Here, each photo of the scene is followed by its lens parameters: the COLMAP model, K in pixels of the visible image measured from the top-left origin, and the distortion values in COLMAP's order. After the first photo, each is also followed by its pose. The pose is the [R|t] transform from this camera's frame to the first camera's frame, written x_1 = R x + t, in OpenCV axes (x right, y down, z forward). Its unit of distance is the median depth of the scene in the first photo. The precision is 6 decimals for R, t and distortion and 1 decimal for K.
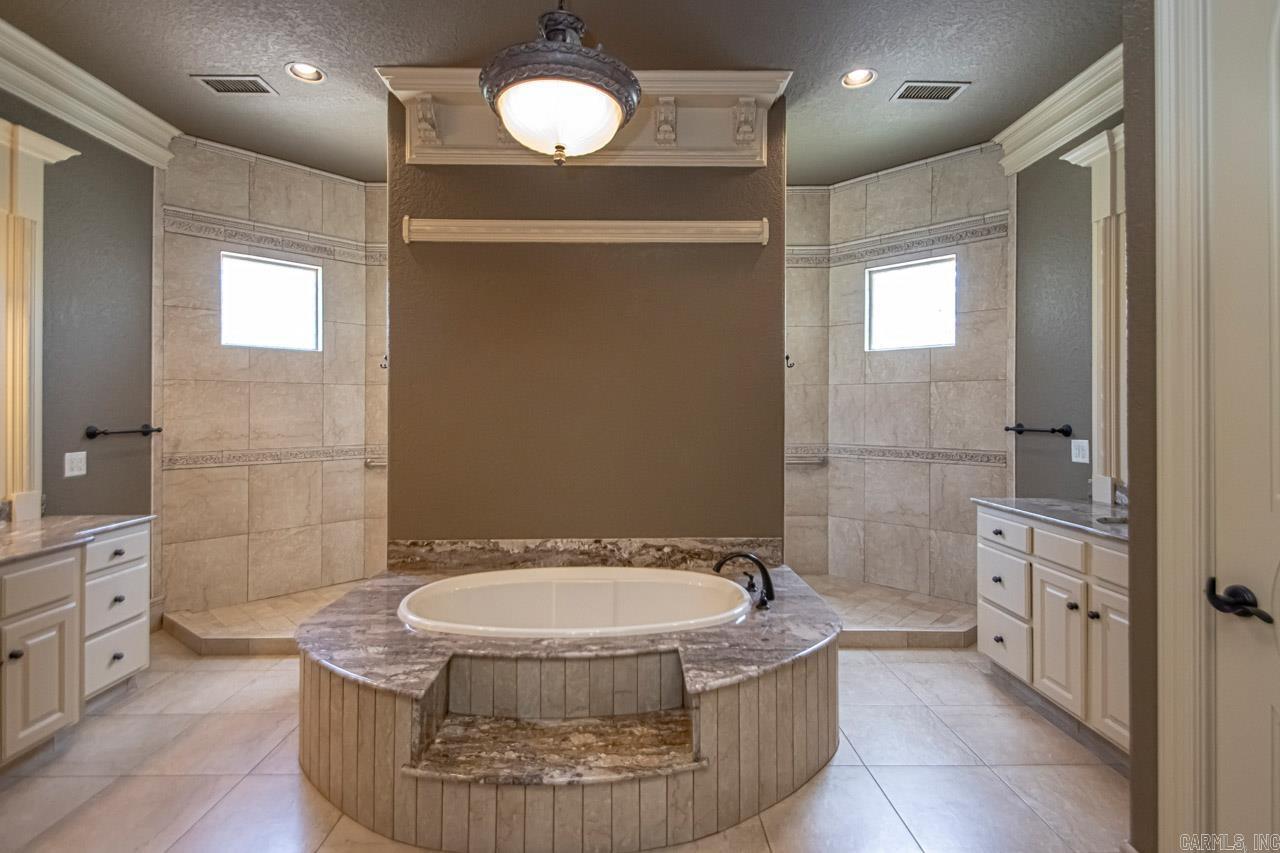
lens RADIAL K [[605.2, 0, 658.4], [0, 605.2, 407.7], [0, 0, 1]] dist [0.020998, -0.016232]
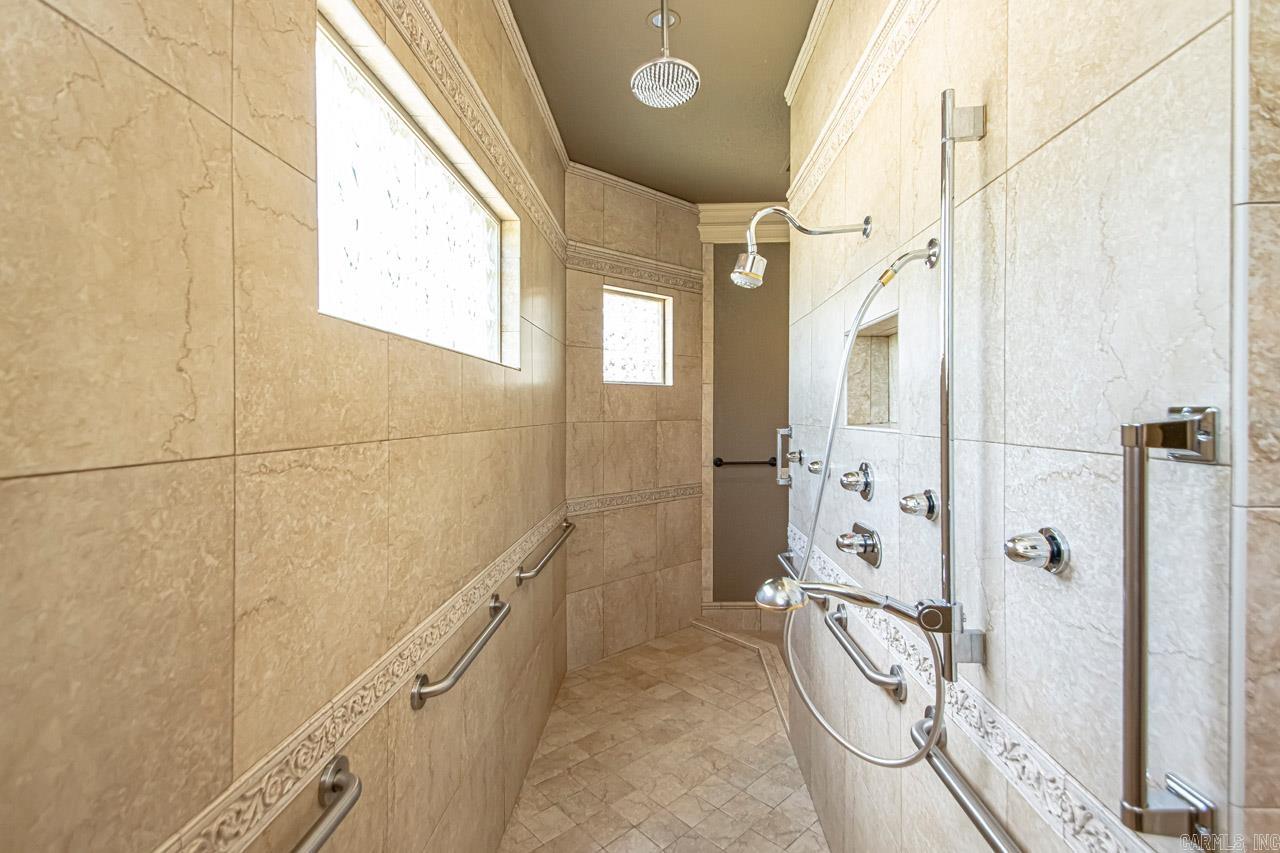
lens RADIAL K [[605.2, 0, 644.3], [0, 605.2, 416.1], [0, 0, 1]] dist [0.020998, -0.016232]
pose [[0.065774, -0.007218, 0.997808, -0.735509], [0.000404, 0.999974, 0.007207, -0.078942], [-0.997834, -0.000071, 0.065775, 1.330134]]
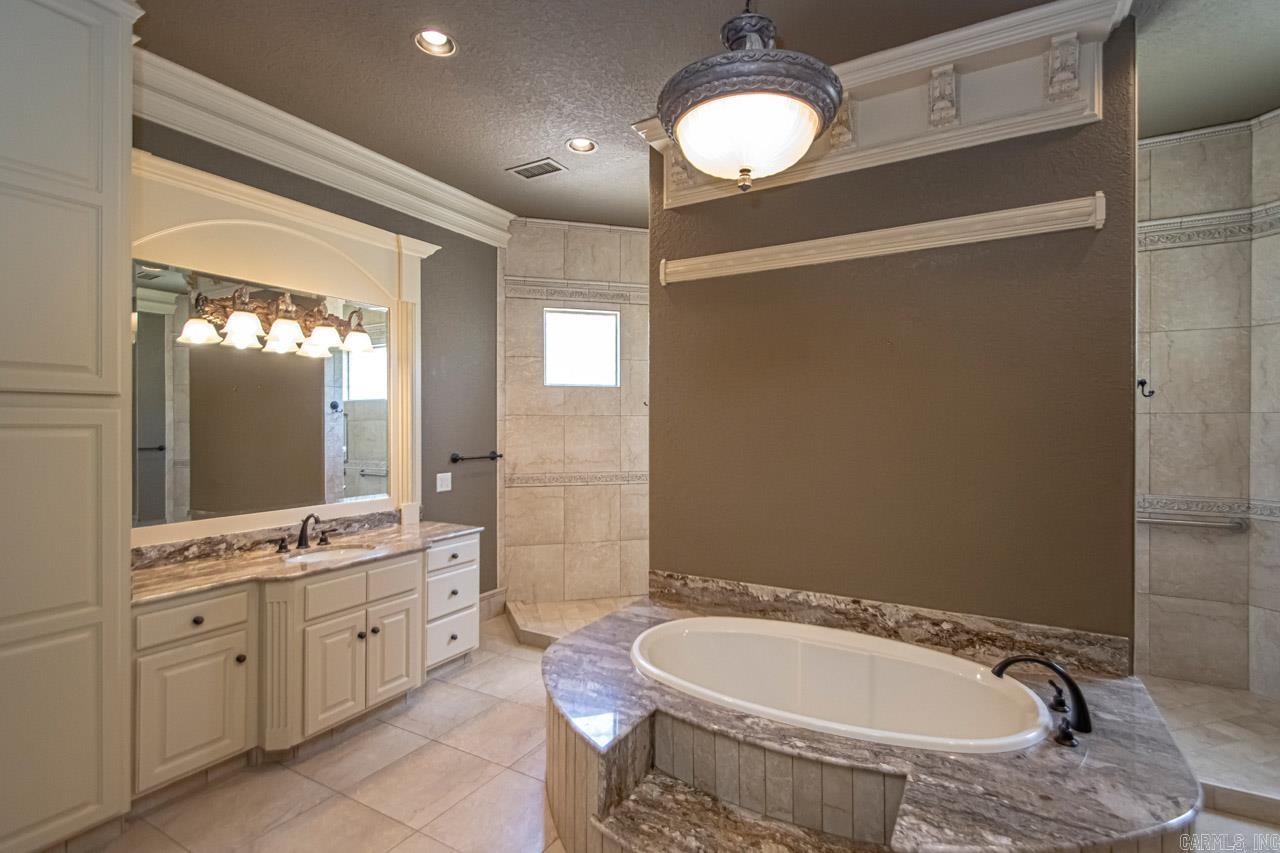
lens RADIAL K [[605.2, 0, 650.6], [0, 605.2, 420.6], [0, 0, 1]] dist [0.020998, -0.016232]
pose [[0.848924, 0.003319, -0.528505, 0.109388], [-0.004617, 0.999989, -0.001136, -0.037522], [0.528495, 0.003404, 0.848929, 0.105729]]
